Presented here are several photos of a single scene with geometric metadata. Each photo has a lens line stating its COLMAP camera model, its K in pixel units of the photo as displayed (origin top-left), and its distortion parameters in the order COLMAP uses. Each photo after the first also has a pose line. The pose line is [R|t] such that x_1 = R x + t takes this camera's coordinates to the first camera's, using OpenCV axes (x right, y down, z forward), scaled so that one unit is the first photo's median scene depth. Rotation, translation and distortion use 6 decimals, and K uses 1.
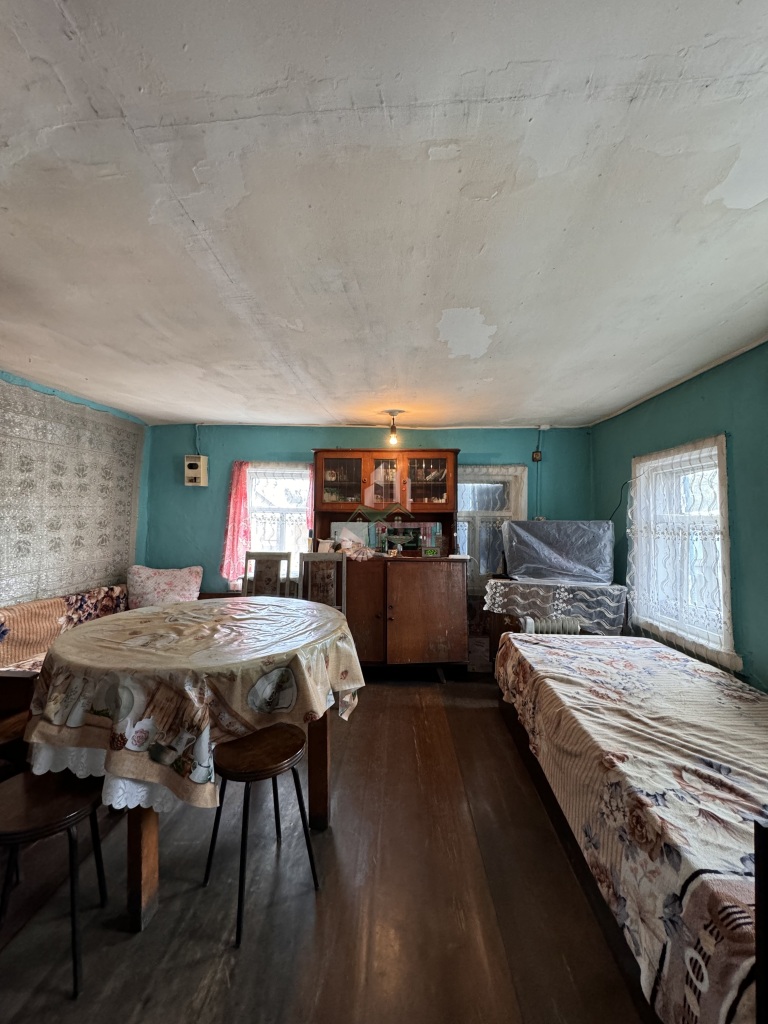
lens RADIAL K [[407.3, 0, 385.8], [0, 407.3, 513.9], [0, 0, 1]] dist [-0.005184, 0.000954]
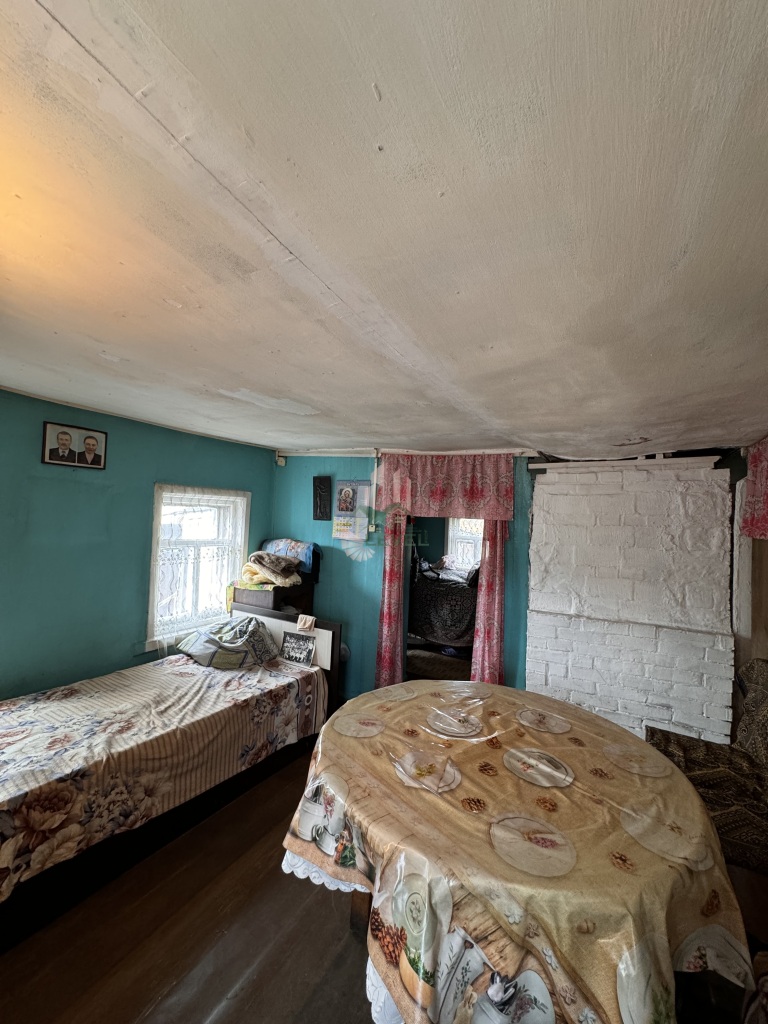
lens RADIAL K [[407.3, 0, 387.2], [0, 407.3, 517.1], [0, 0, 1]] dist [-0.005184, 0.000954]
pose [[-0.897337, -0.039851, 0.439544, -0.579514], [-0.065128, 0.996968, -0.042571, -0.110829], [-0.436515, -0.066828, -0.897212, 1.865030]]
